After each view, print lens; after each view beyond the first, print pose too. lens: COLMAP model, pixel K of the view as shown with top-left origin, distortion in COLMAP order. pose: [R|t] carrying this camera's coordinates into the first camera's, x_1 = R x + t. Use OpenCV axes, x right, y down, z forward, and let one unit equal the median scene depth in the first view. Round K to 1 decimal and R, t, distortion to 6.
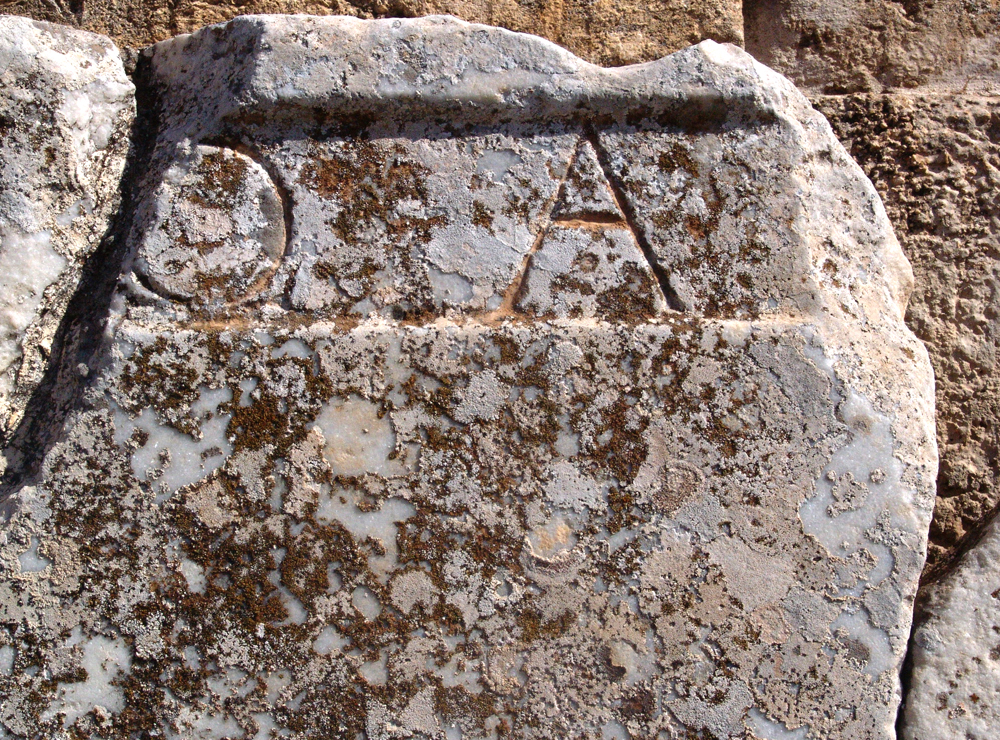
lens RADIAL K [[1875.3, 0, 507.2], [0, 1875.3, 375.8], [0, 0, 1]] dist [-0.038715, 0.000000]
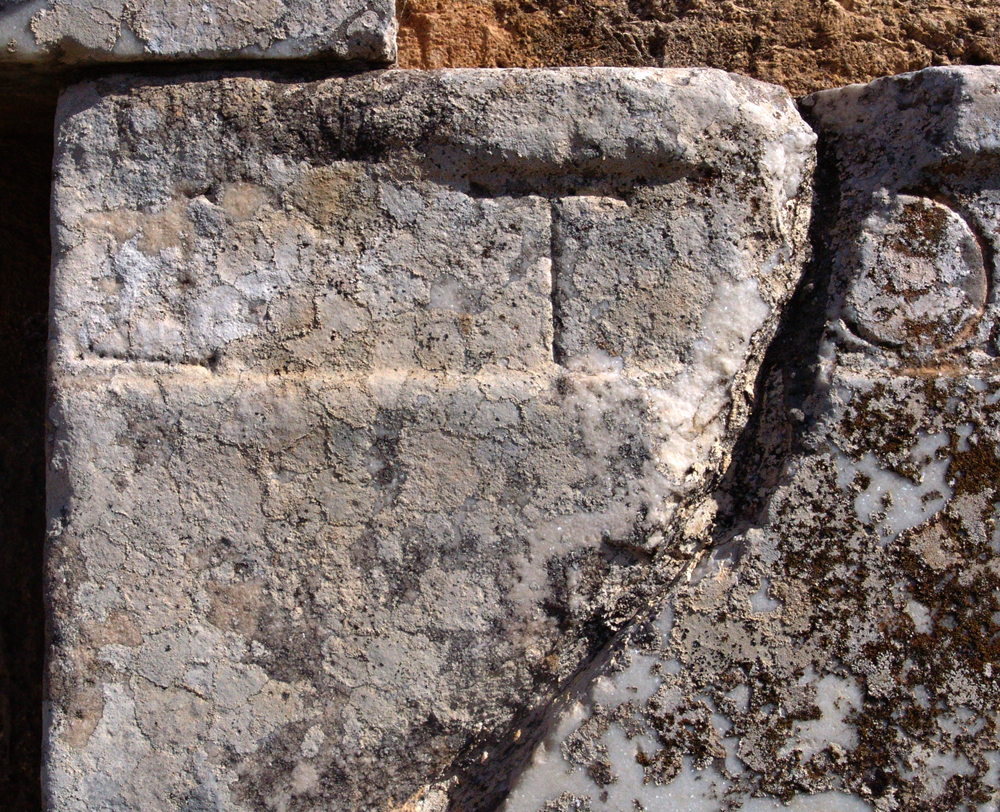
lens RADIAL K [[2009.6, 0, 499.0], [0, 2009.6, 398.8], [0, 0, 1]] dist [-0.033698, 0.000000]
pose [[0.999027, 0.000405, -0.044101, -0.339912], [-0.000580, 0.999992, -0.003940, -0.007564], [0.044099, 0.003961, 0.999019, -0.103807]]
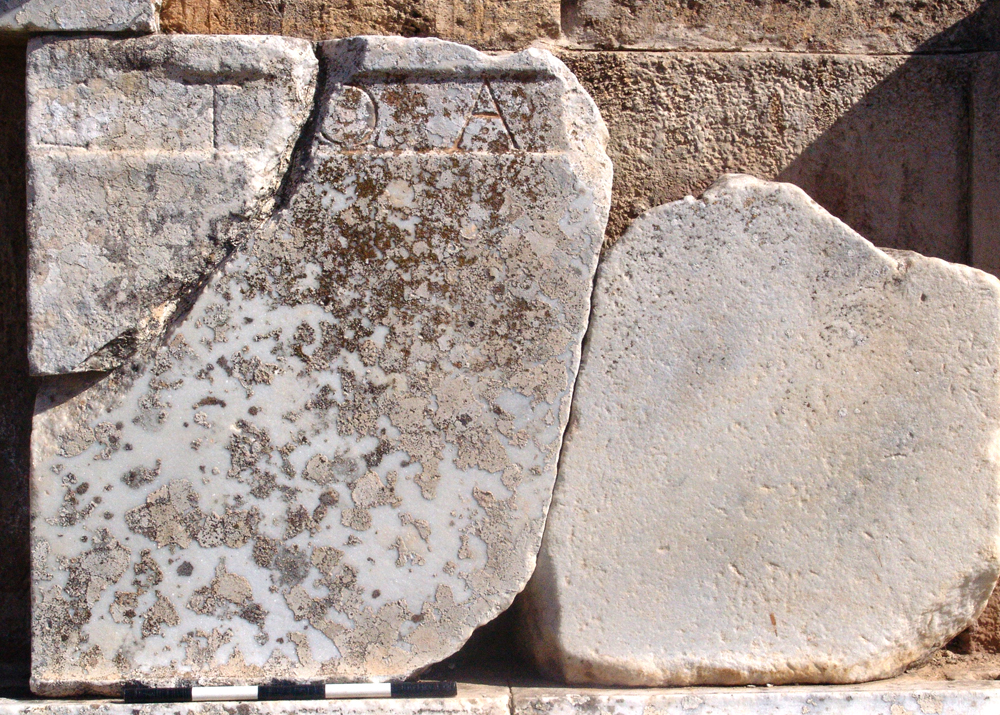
lens RADIAL K [[1574.7, 0, 449.6], [0, 1574.7, 338.4], [0, 0, 1]] dist [-0.004762, 0.000000]
pose [[0.999683, 0.015633, -0.019713, 0.042056], [-0.012704, 0.989957, 0.140798, -0.084617], [0.021716, -0.140503, 0.989842, -1.349993]]
